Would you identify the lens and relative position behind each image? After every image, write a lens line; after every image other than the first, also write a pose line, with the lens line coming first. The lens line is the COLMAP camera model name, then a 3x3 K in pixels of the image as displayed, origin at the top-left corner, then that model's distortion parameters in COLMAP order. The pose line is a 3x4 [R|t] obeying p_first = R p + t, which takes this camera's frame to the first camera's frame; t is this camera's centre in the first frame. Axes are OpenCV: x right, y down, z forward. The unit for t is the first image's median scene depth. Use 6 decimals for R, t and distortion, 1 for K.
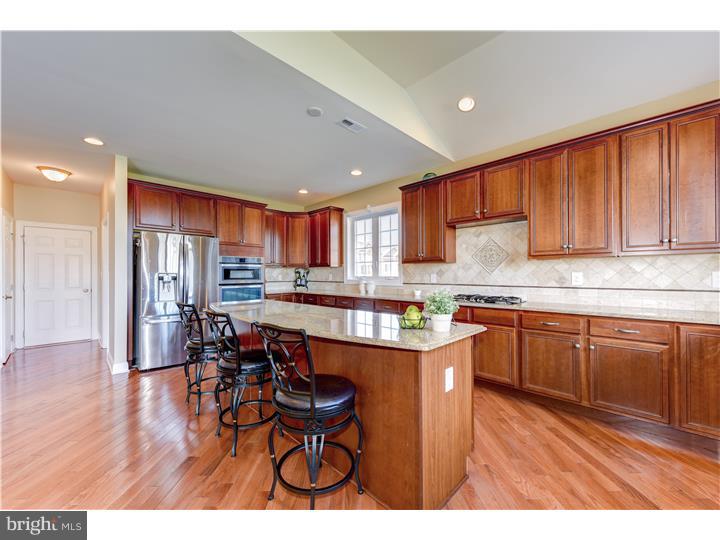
lens RADIAL K [[284.5, 0, 358.4], [0, 284.5, 274.3], [0, 0, 1]] dist [0.045745, 0.000013]
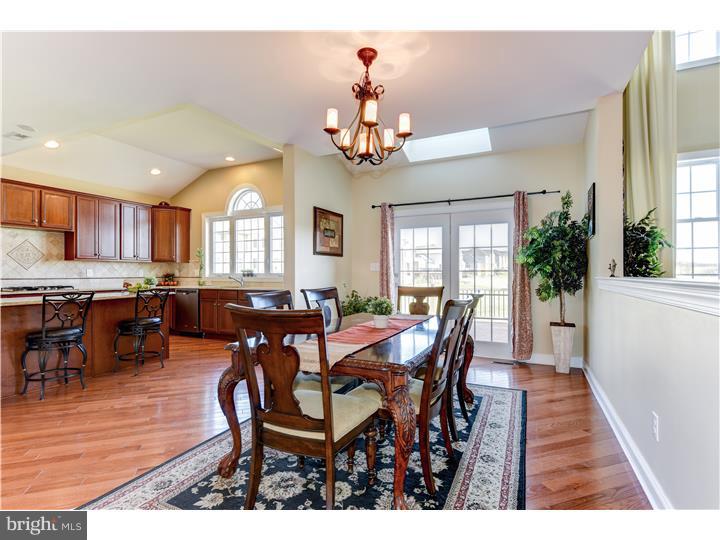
lens RADIAL K [[351.0, 0, 360.0], [0, 351.0, 270.0], [0, 0, 1]] dist [-0.000739, -0.000119]
pose [[-0.327358, 0.011695, 0.944828, -1.303426], [-0.004826, 0.999890, -0.014049, 0.014223], [-0.944888, -0.009159, -0.327265, 0.120775]]
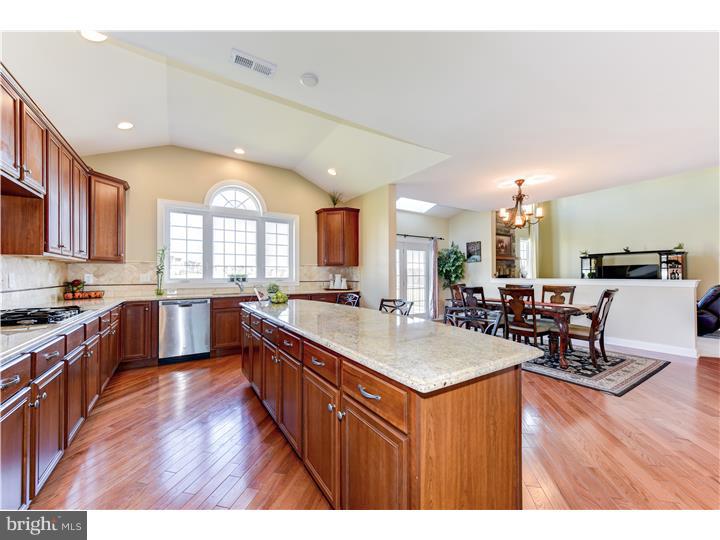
lens RADIAL K [[284.5, 0, 358.4], [0, 284.5, 274.3], [0, 0, 1]] dist [0.045745, 0.000013]
pose [[-0.977435, 0.006433, 0.211140, -0.321559], [0.005028, 0.999962, -0.007190, 0.004506], [-0.211178, -0.005966, -0.977429, 1.221391]]
